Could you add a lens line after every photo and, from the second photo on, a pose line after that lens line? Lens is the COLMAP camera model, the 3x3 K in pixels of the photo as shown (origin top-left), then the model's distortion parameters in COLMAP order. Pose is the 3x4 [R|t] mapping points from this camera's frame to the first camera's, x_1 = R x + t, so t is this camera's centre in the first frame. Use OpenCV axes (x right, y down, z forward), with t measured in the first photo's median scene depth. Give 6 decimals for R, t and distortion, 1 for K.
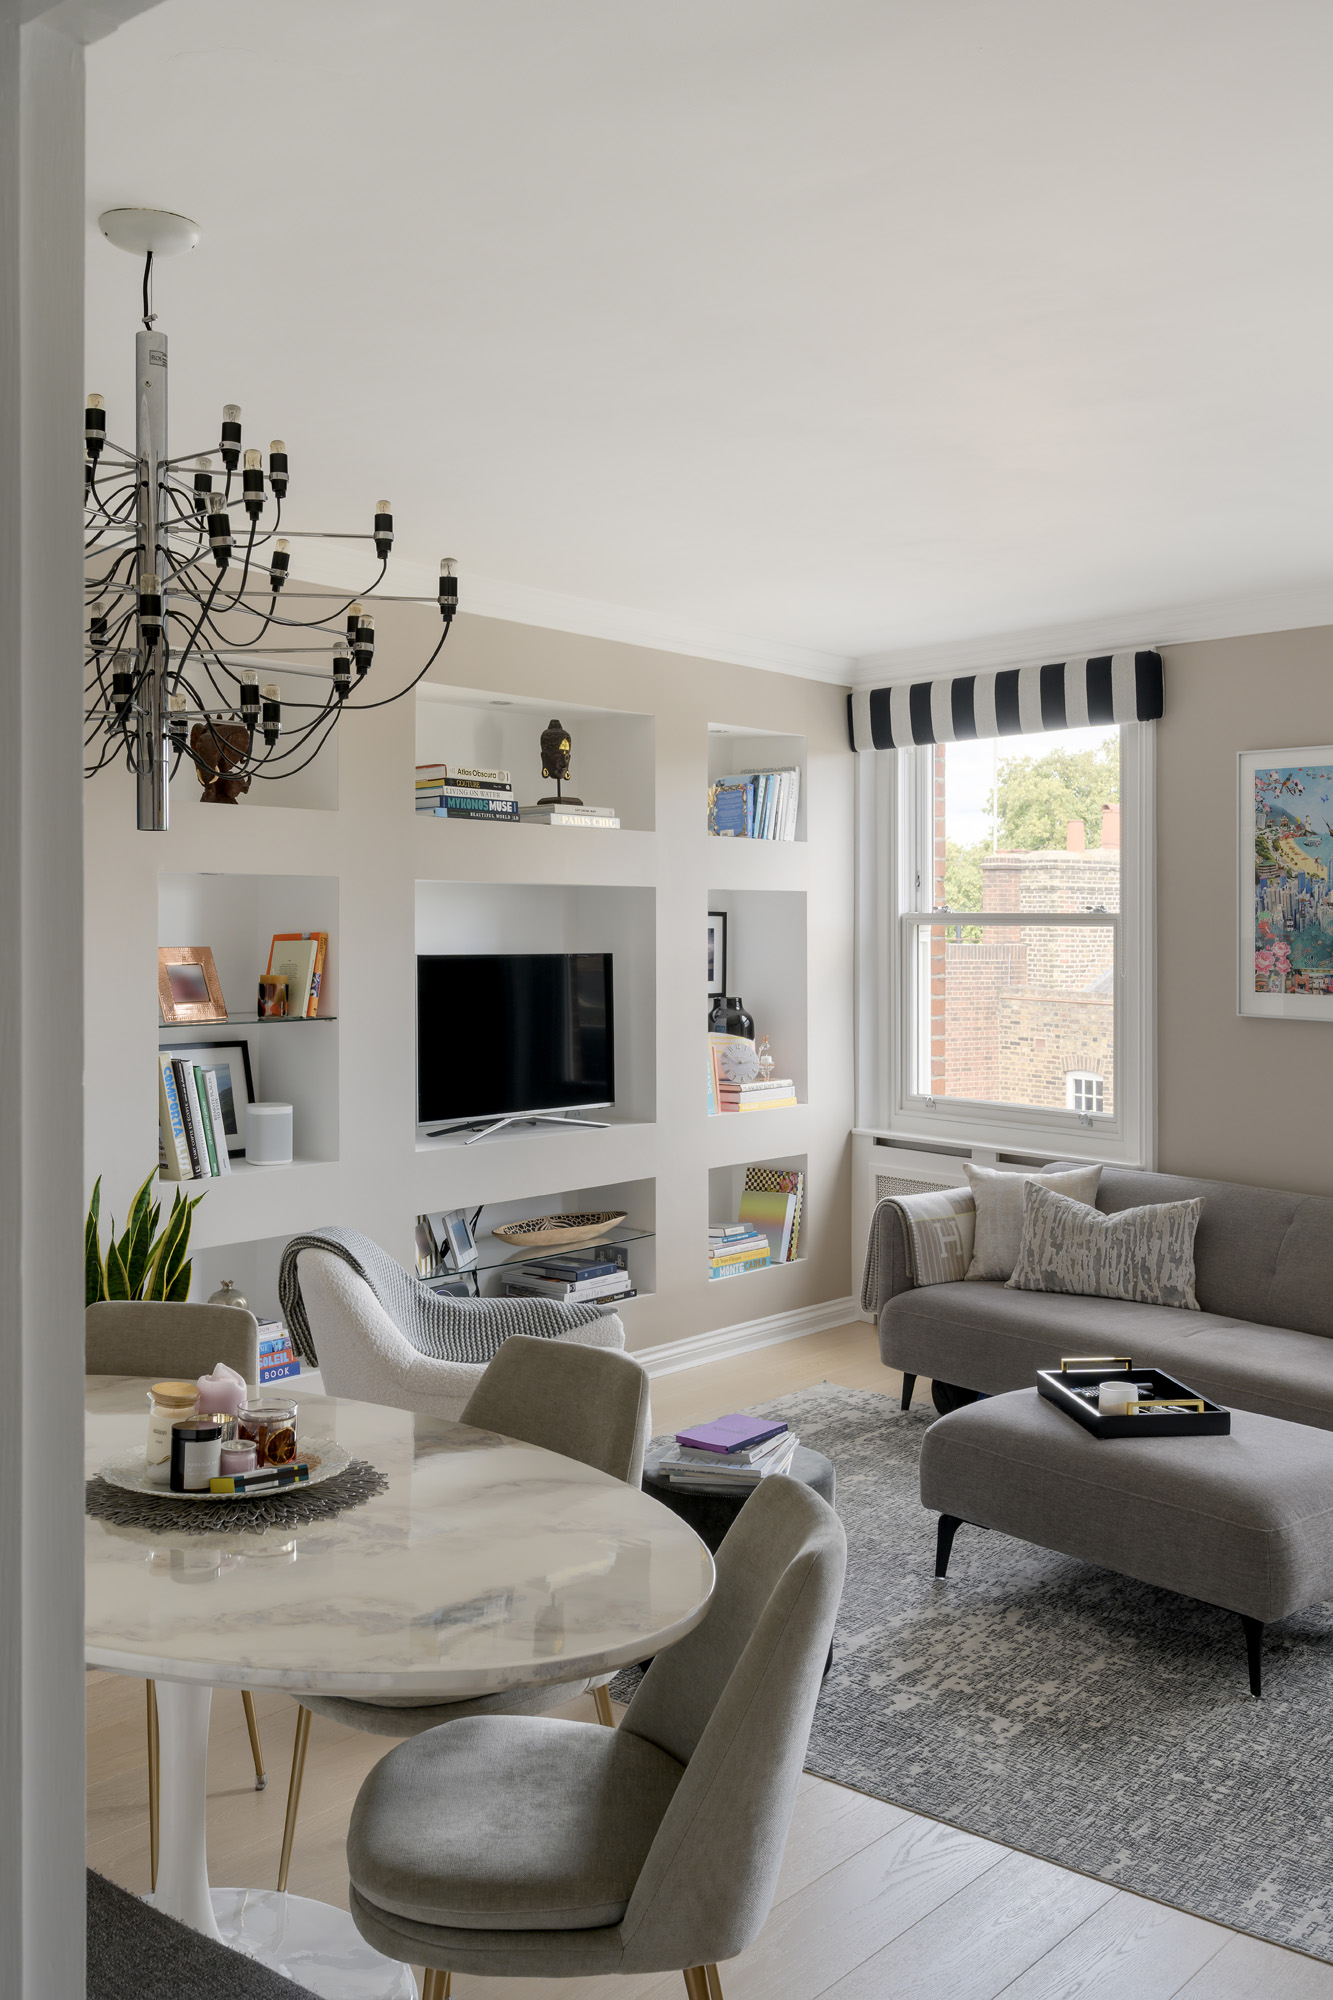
lens RADIAL K [[1706.8, 0, 666.0], [0, 1706.8, 952.8], [0, 0, 1]] dist [-0.004609, -0.000279]
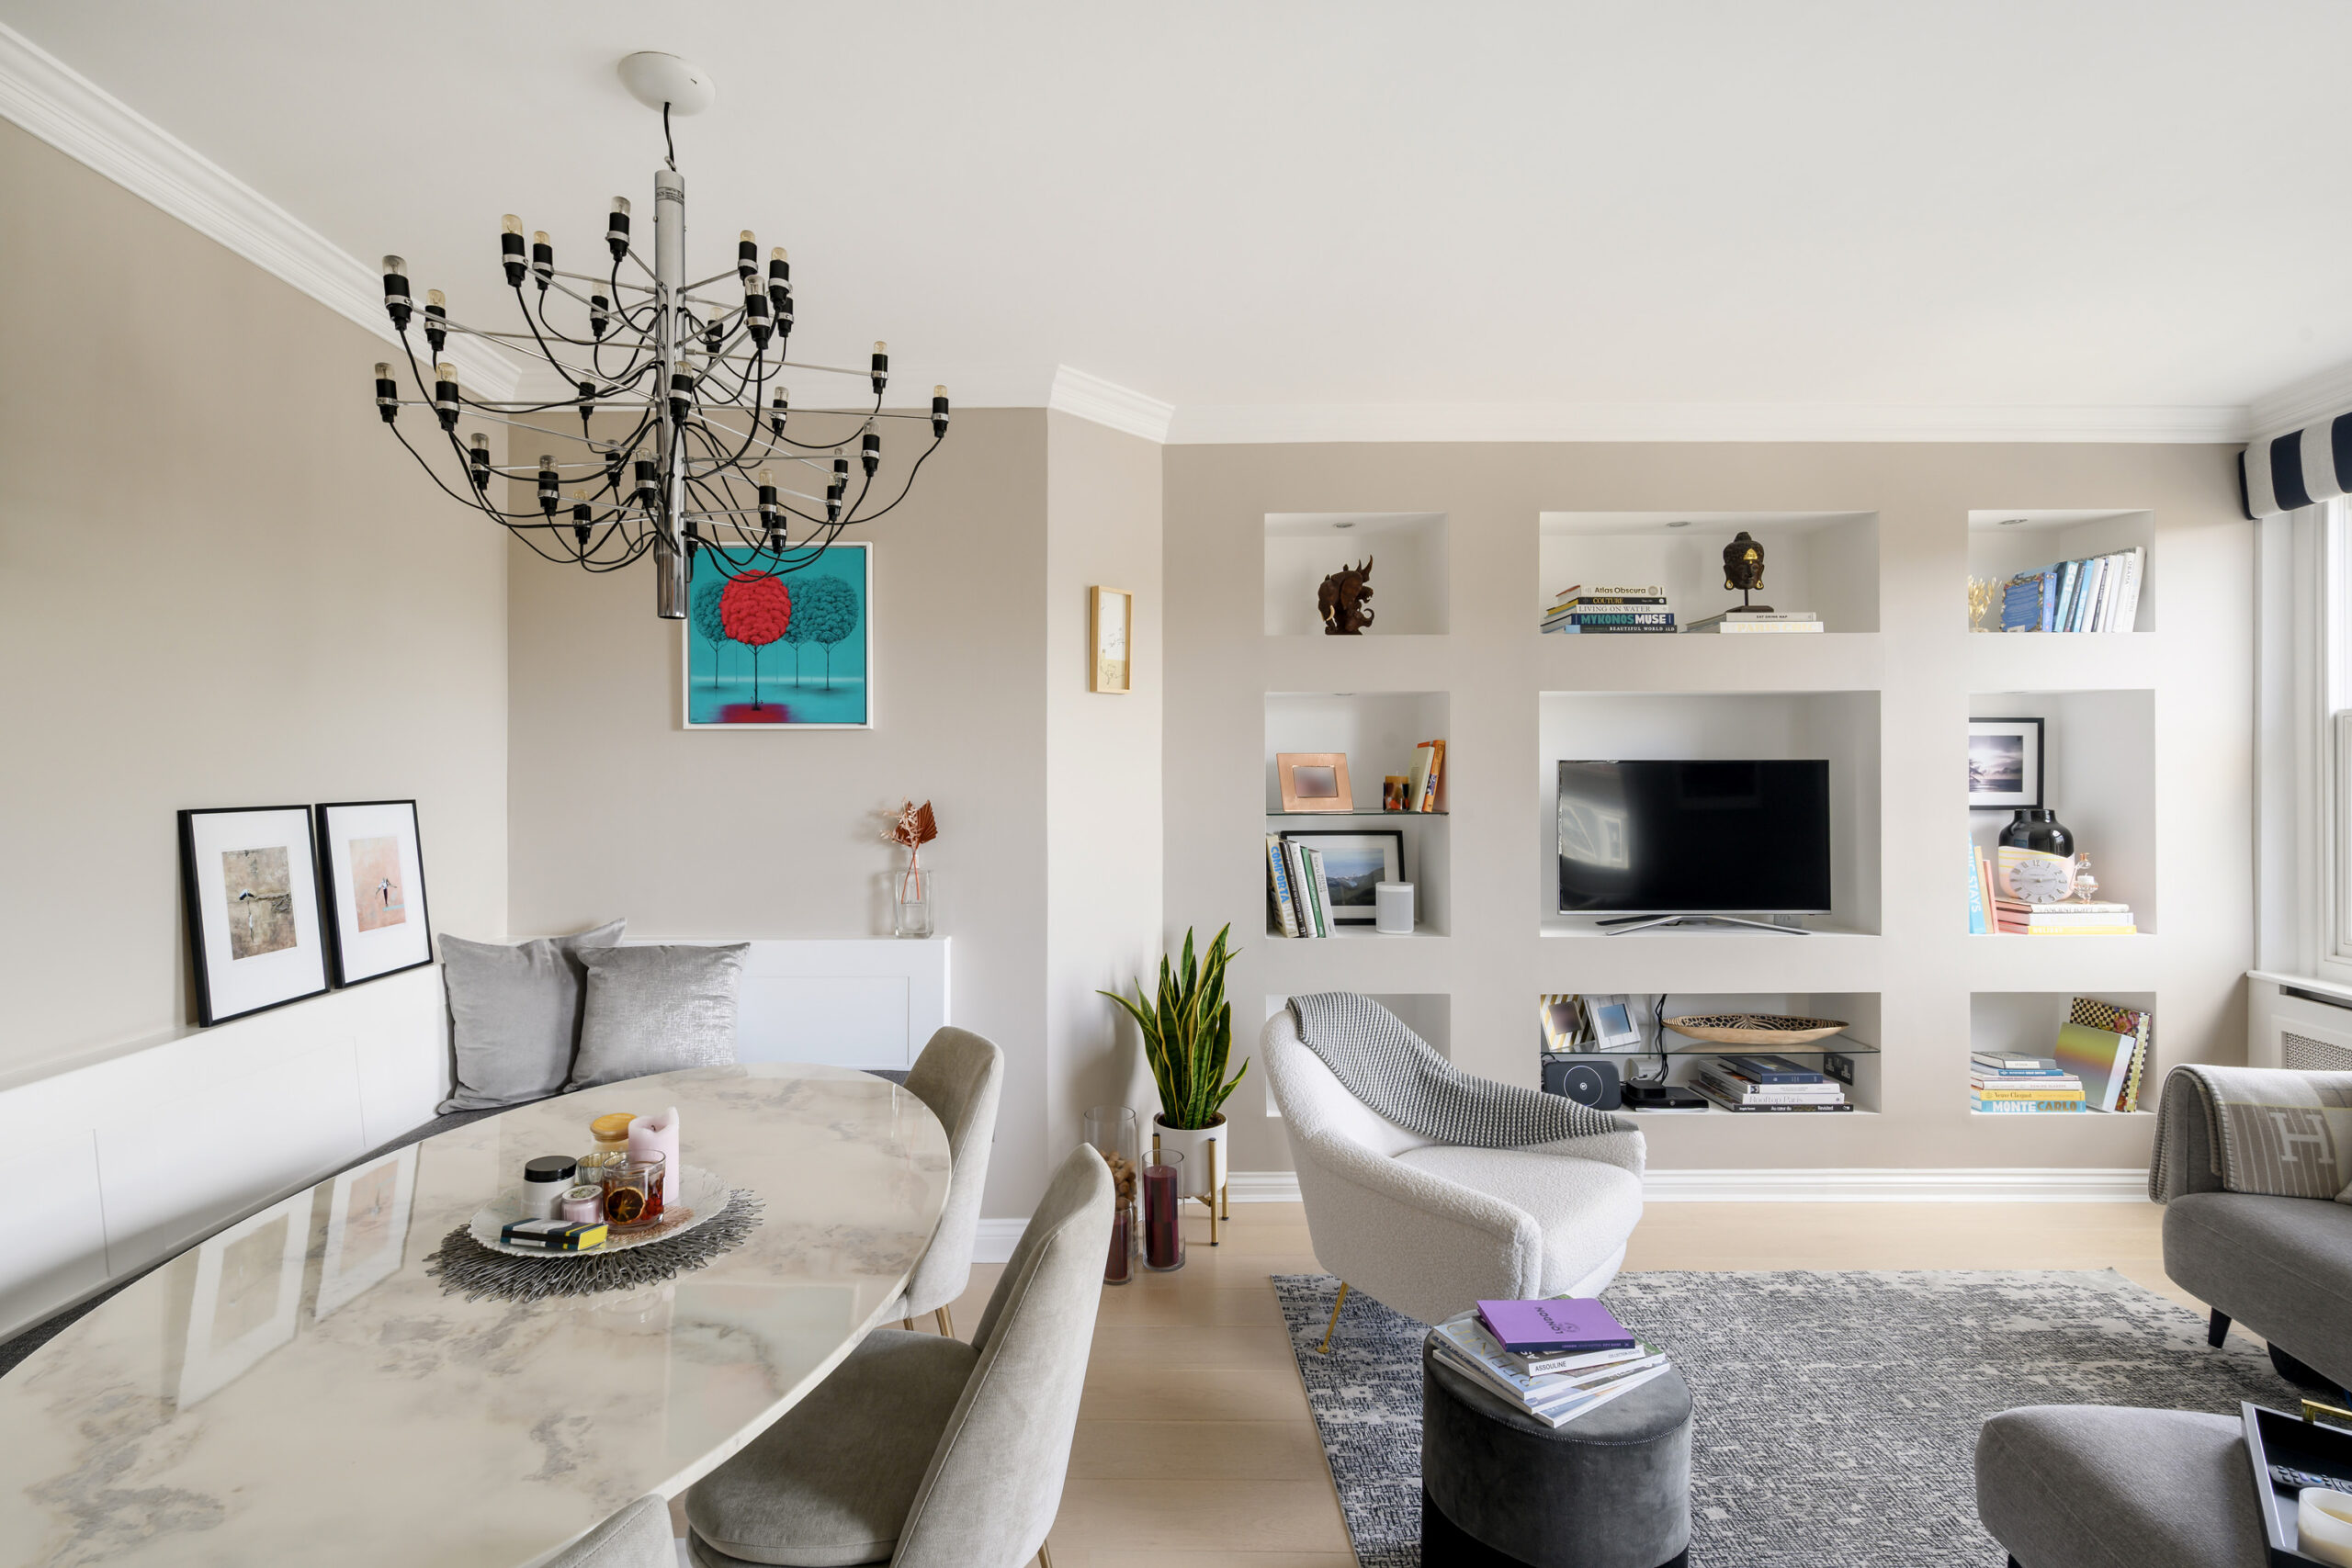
lens RADIAL K [[1031.6, 0, 1176.0], [0, 1031.6, 784.0], [0, 0, 1]] dist [0.000993, -0.000300]
pose [[0.657028, 0.002343, -0.753863, 0.176801], [-0.002062, 0.999997, 0.001311, 0.014695], [0.753863, 0.000693, 0.657031, 0.330610]]
